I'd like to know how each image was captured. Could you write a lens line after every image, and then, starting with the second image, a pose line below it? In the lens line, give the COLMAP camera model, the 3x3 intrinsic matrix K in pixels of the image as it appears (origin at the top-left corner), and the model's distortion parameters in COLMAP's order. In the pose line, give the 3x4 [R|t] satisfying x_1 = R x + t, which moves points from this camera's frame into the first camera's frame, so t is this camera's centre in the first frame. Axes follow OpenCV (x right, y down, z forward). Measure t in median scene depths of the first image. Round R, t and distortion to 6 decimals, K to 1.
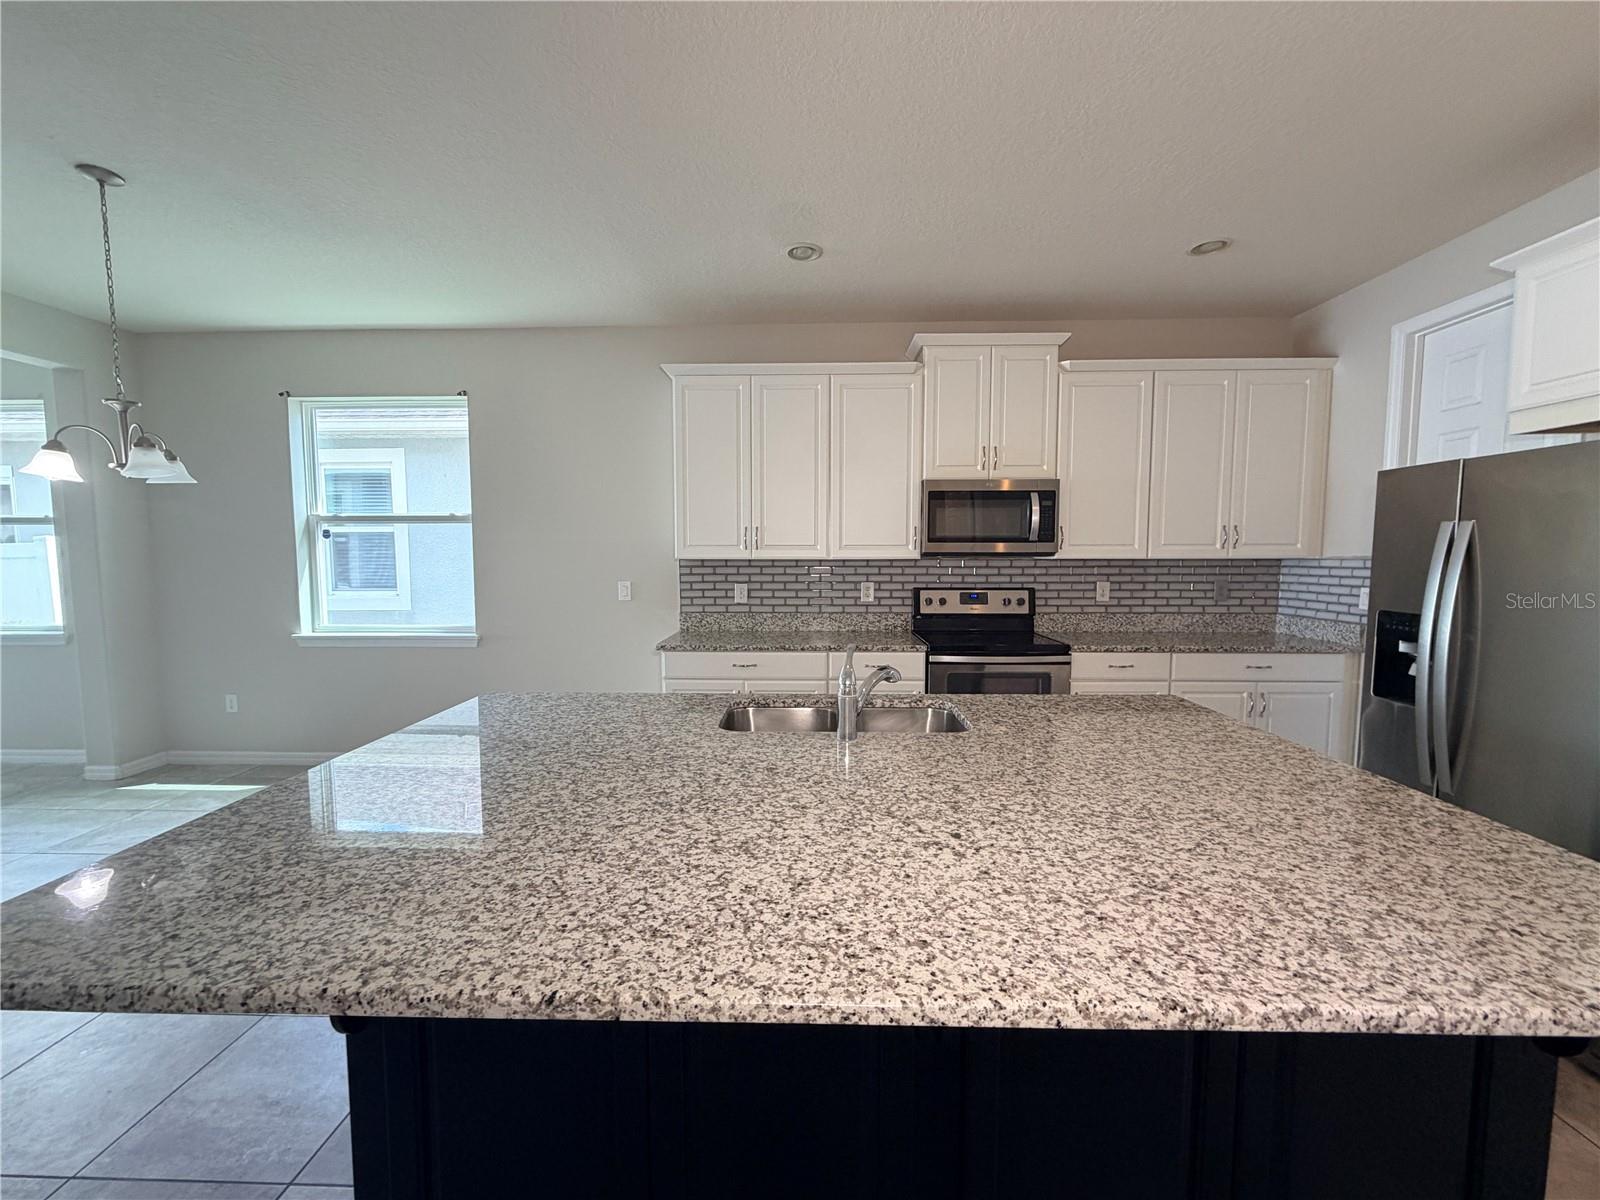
lens RADIAL K [[635.8, 0, 796.3], [0, 635.8, 597.2], [0, 0, 1]] dist [0.000727, 0.000128]
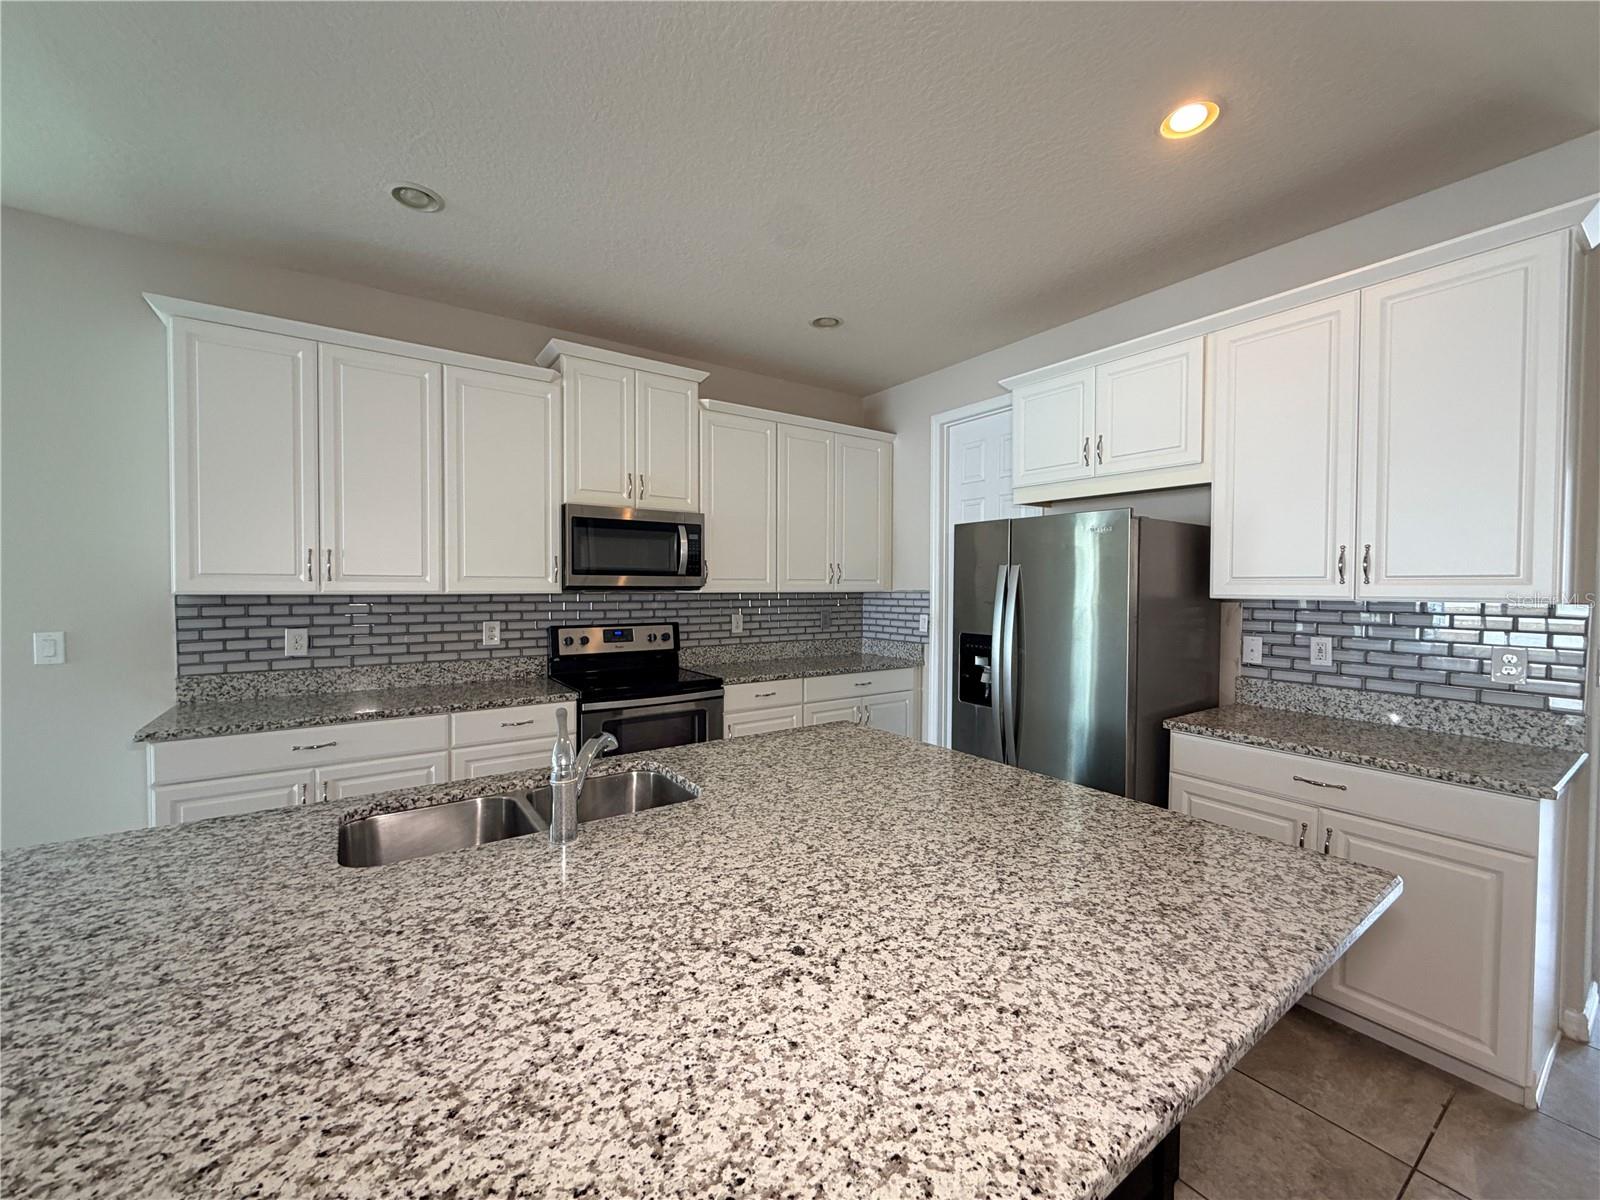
lens RADIAL K [[635.8, 0, 796.3], [0, 635.8, 597.2], [0, 0, 1]] dist [0.000727, 0.000128]
pose [[0.804661, -0.007054, 0.593692, -0.066252], [0.037172, 0.998566, -0.038516, -0.009371], [-0.592570, 0.053061, 0.803770, 0.109630]]
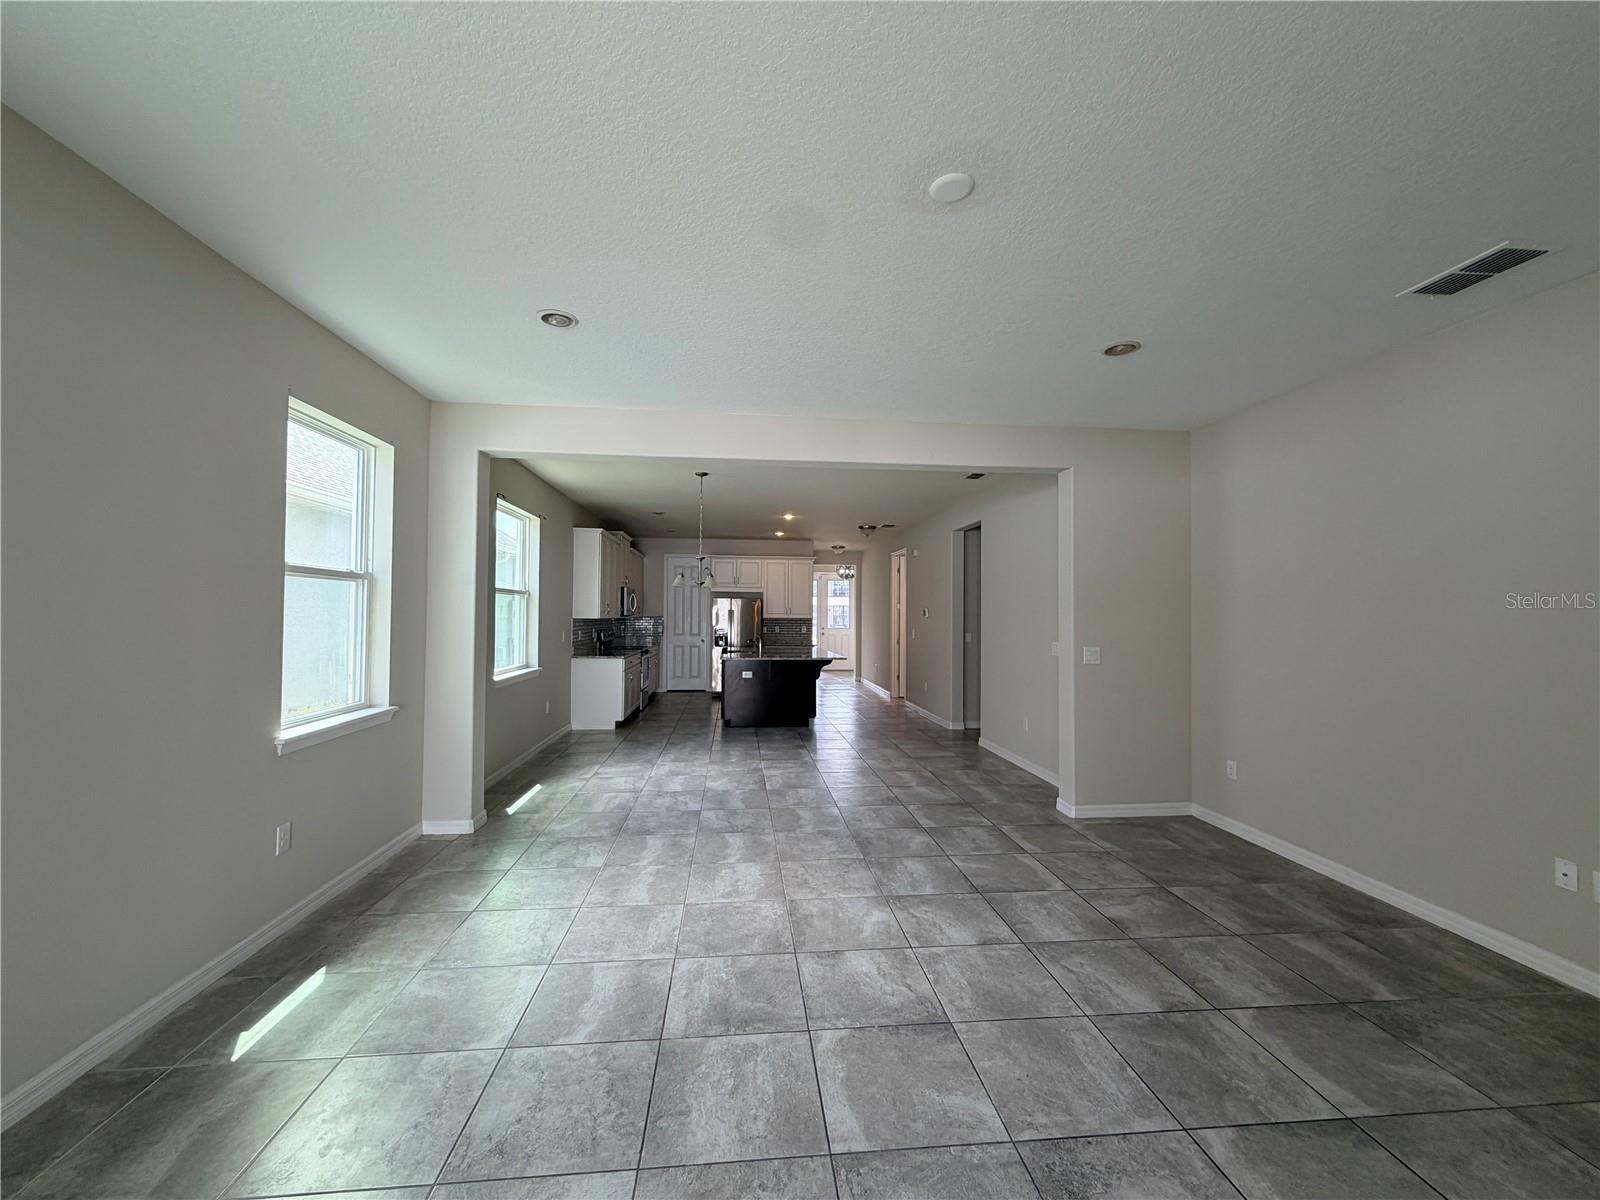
lens RADIAL K [[635.8, 0, 796.3], [0, 635.8, 597.2], [0, 0, 1]] dist [0.000727, 0.000128]
pose [[-0.124474, 0.020330, 0.992015, -2.447402], [0.066061, 0.997742, -0.012158, -0.072951], [-0.990021, 0.064020, -0.125536, 0.633818]]
